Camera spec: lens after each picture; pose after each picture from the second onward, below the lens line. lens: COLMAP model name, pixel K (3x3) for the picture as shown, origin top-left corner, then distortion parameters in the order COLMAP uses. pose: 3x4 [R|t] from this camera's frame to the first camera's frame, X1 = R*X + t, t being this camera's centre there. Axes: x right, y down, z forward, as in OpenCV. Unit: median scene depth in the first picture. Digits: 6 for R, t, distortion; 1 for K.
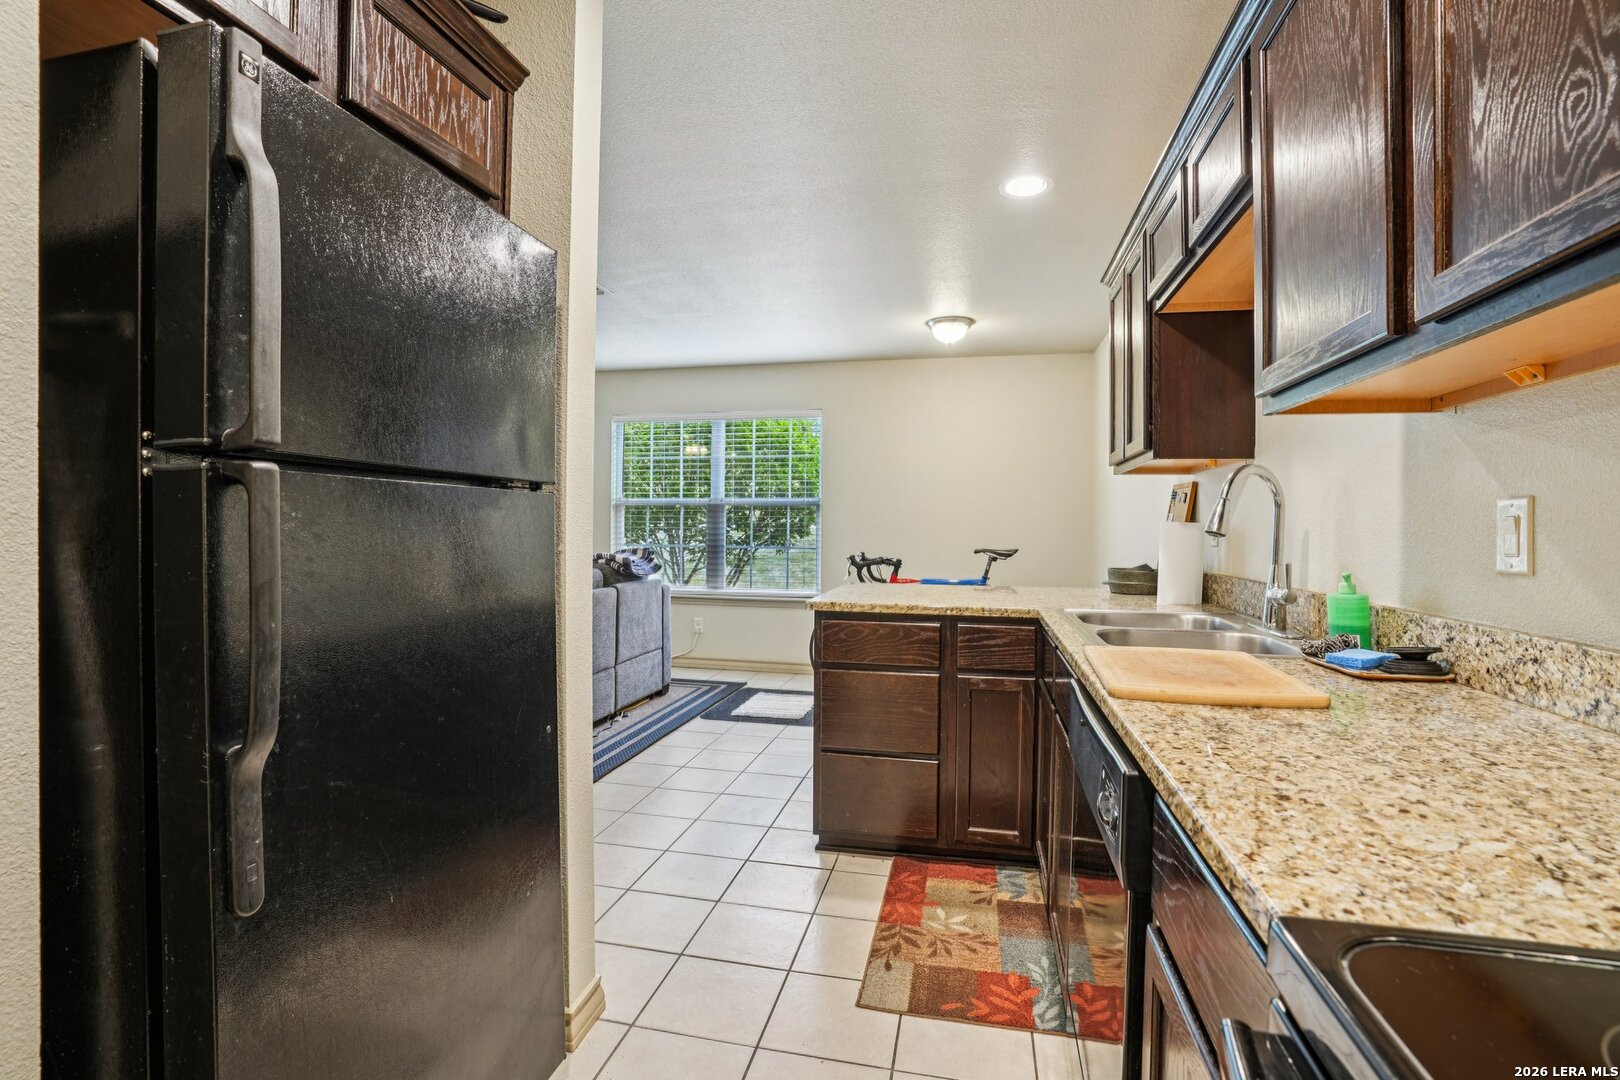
lens RADIAL K [[762.8, 0, 805.9], [0, 762.8, 531.7], [0, 0, 1]] dist [-0.069664, 0.030674]
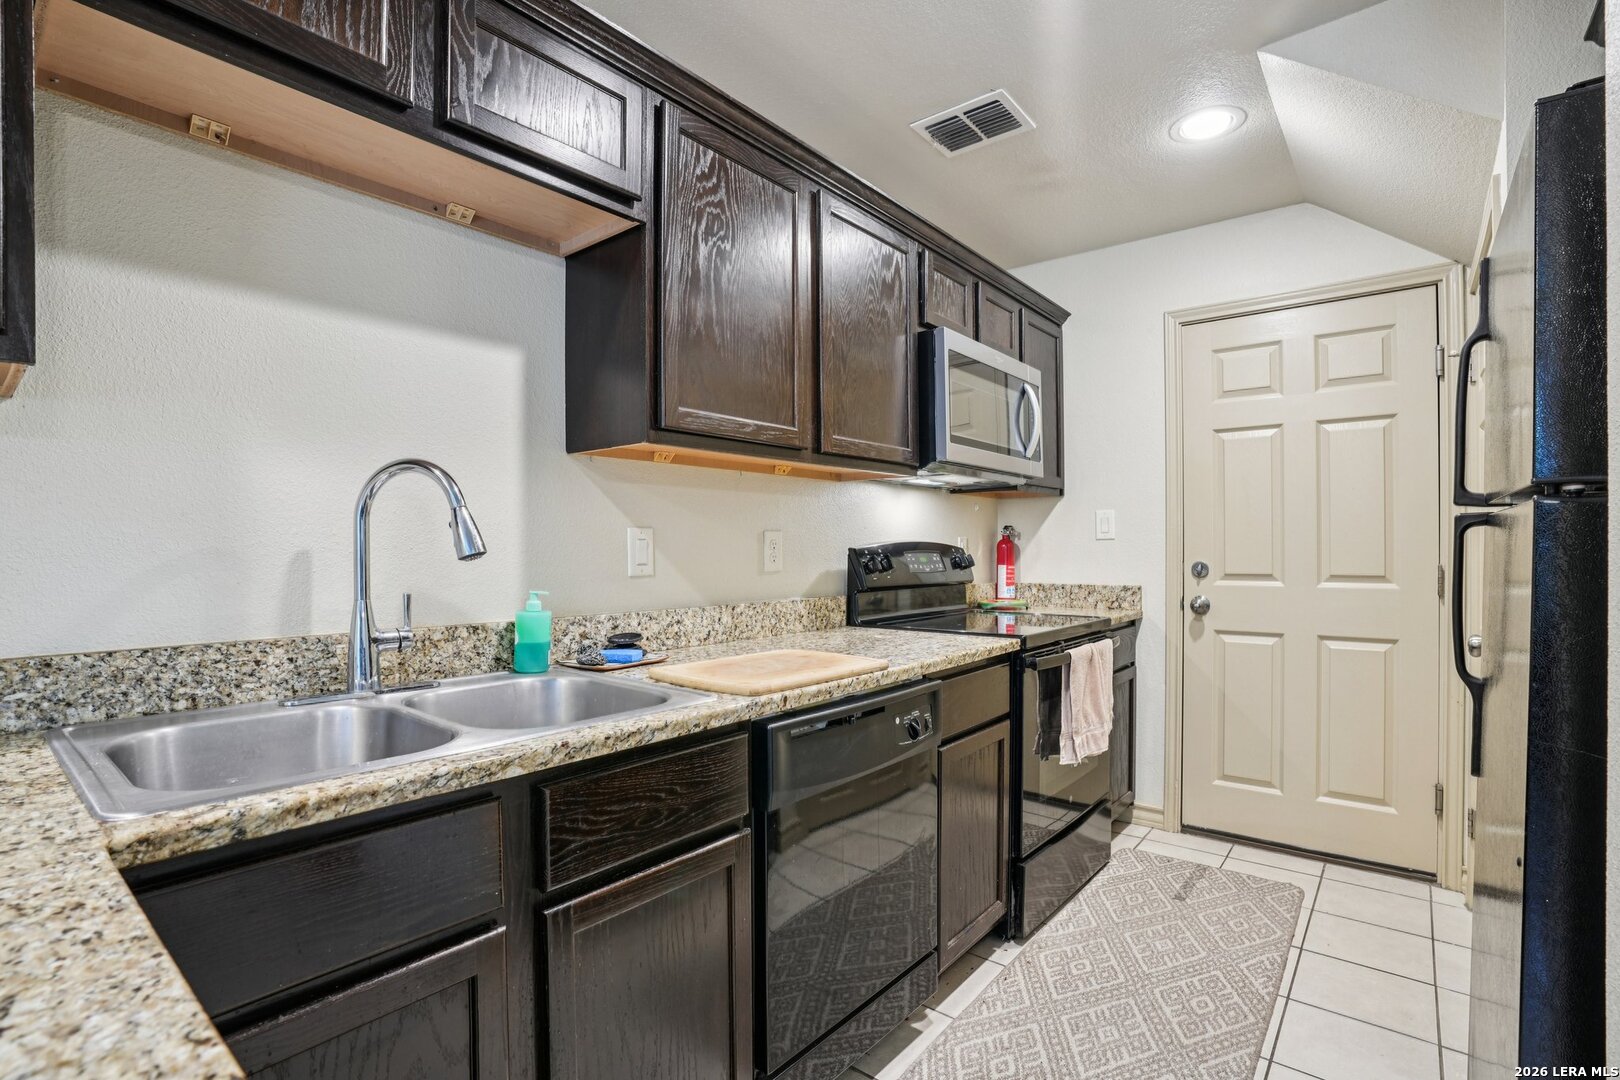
lens RADIAL K [[762.8, 0, 805.9], [0, 762.8, 531.7], [0, 0, 1]] dist [-0.069664, 0.030674]
pose [[-0.904054, 0.003883, 0.427400, -0.036877], [-0.004093, 0.999834, -0.017740, -0.005896], [-0.427398, -0.017788, -0.903888, 1.263649]]
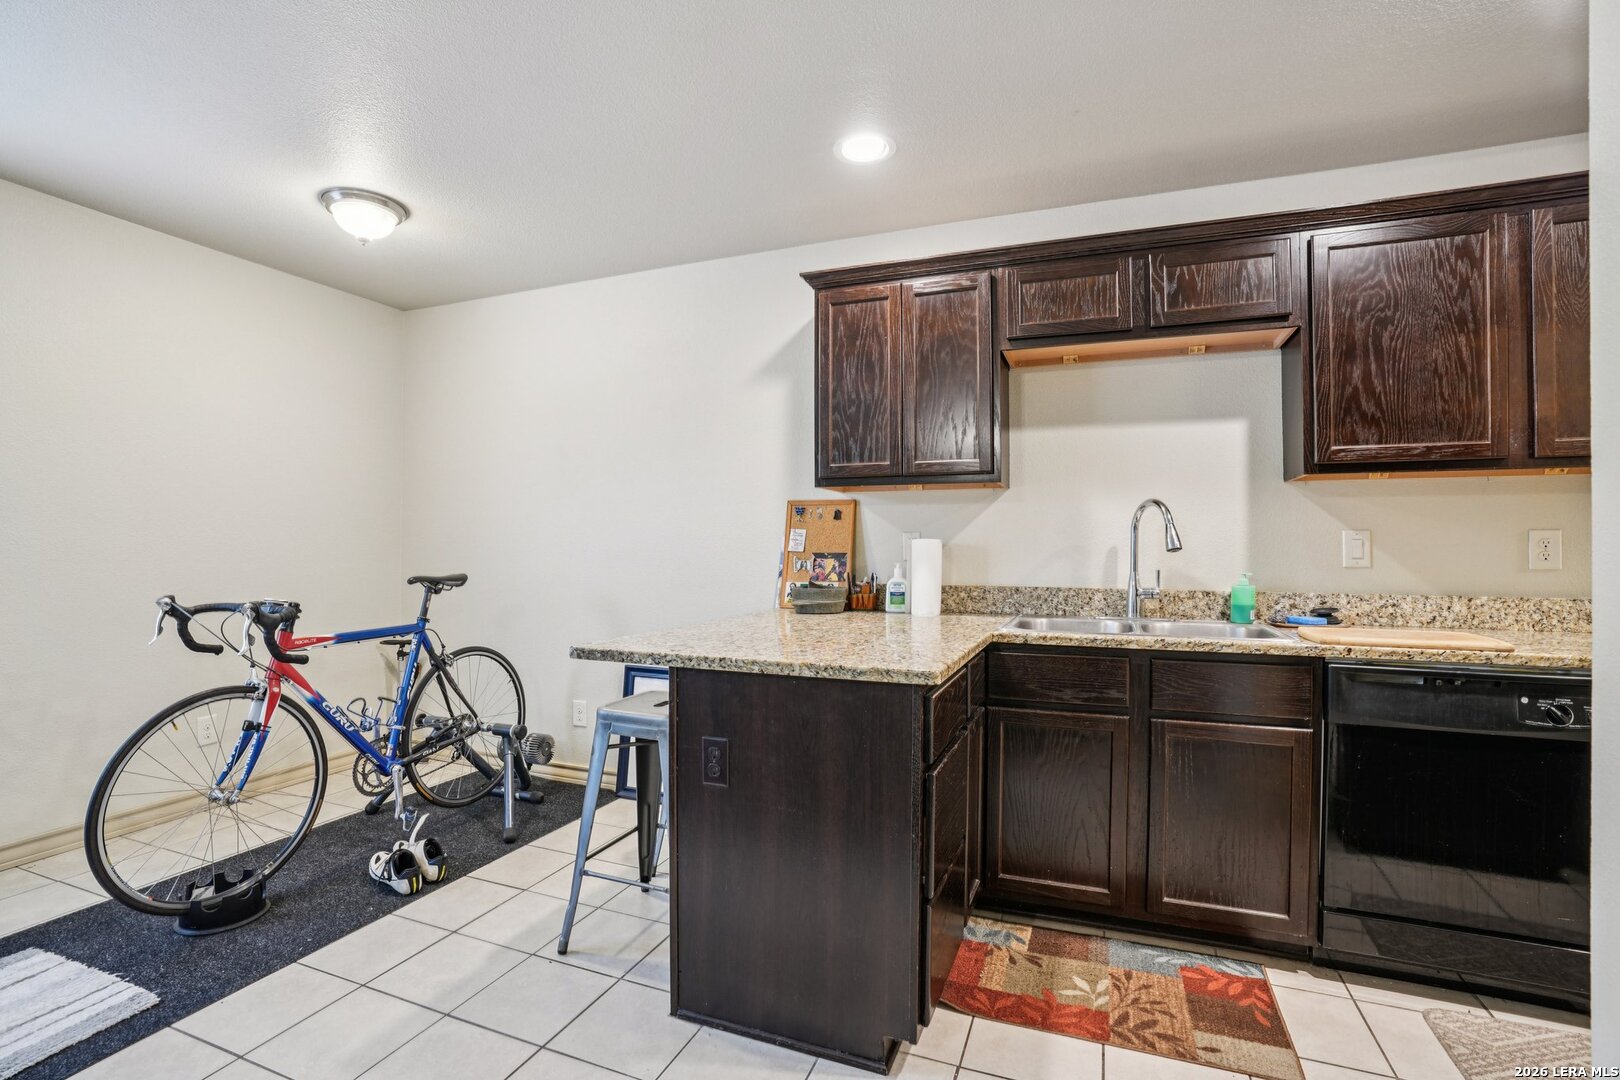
lens RADIAL K [[762.8, 0, 805.9], [0, 762.8, 531.7], [0, 0, 1]] dist [-0.069664, 0.030674]
pose [[0.136543, 0.009163, 0.990592, -0.741264], [0.002099, 0.999952, -0.009539, -0.015681], [-0.990632, 0.003382, 0.136517, 1.230392]]
